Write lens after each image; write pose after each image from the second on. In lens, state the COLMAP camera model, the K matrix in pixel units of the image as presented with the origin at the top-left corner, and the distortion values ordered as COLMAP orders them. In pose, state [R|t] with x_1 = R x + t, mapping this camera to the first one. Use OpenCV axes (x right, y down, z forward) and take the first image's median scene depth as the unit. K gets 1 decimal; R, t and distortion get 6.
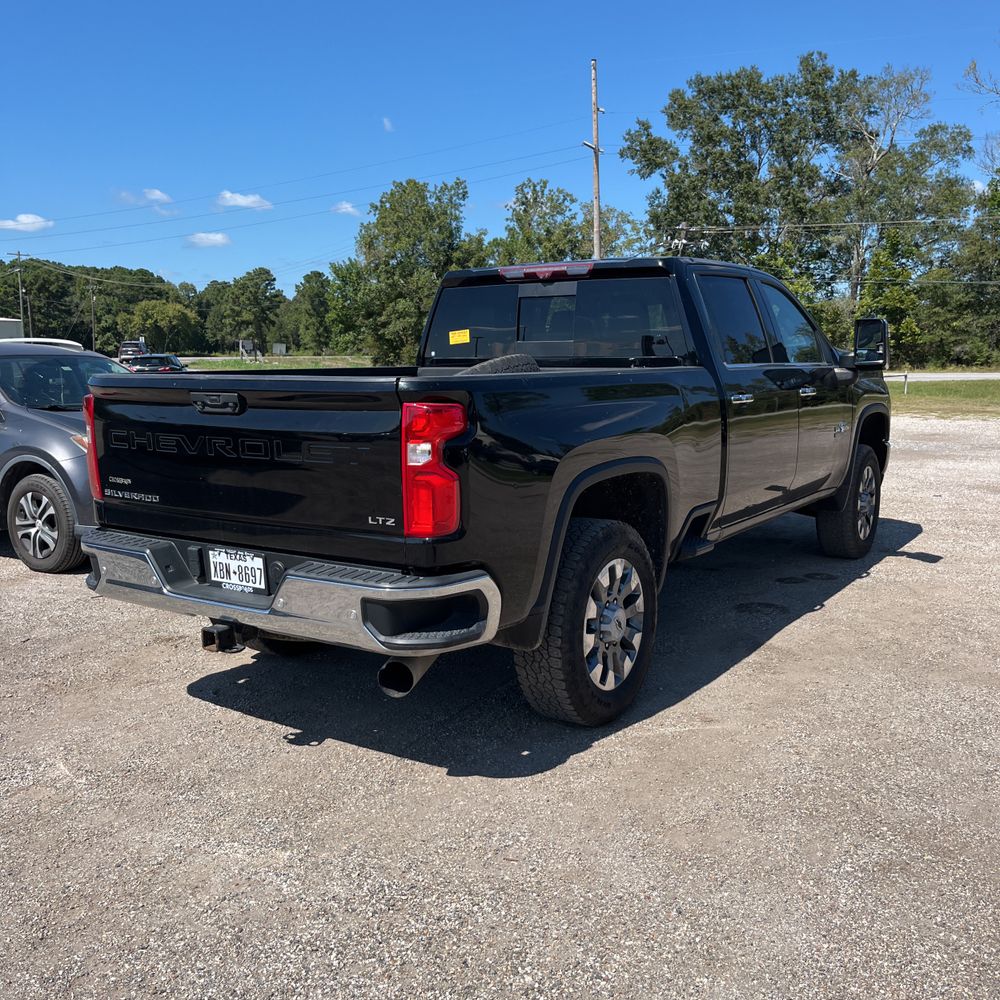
lens RADIAL K [[1022.3, 0, 488.8], [0, 1022.3, 506.9], [0, 0, 1]] dist [0.036137, -0.045247]
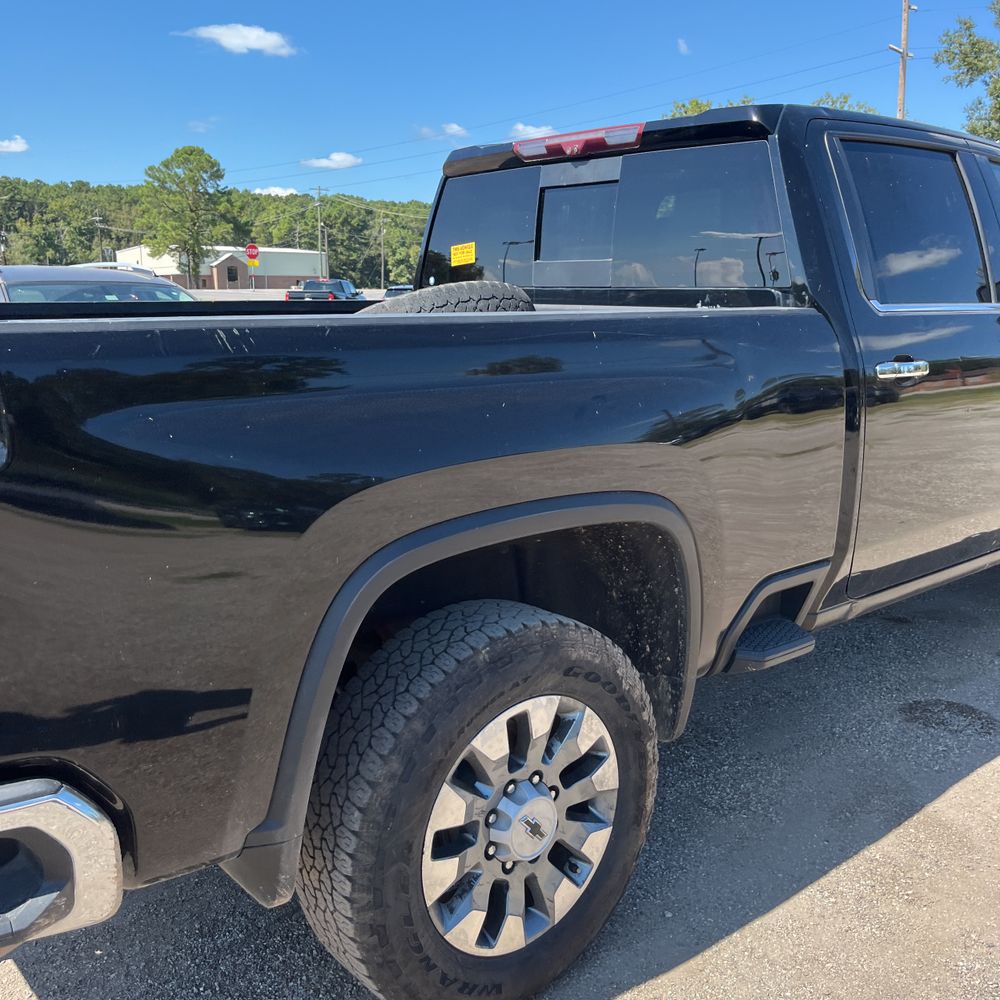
lens RADIAL K [[1021.7, 0, 500.0], [0, 1021.7, 500.0], [0, 0, 1]] dist [0.024657, -0.017503]
pose [[0.965078, 0.063319, -0.254194, 0.186063], [-0.048899, 0.996836, 0.062657, -0.061019], [0.257357, -0.048039, 0.965122, 0.426825]]
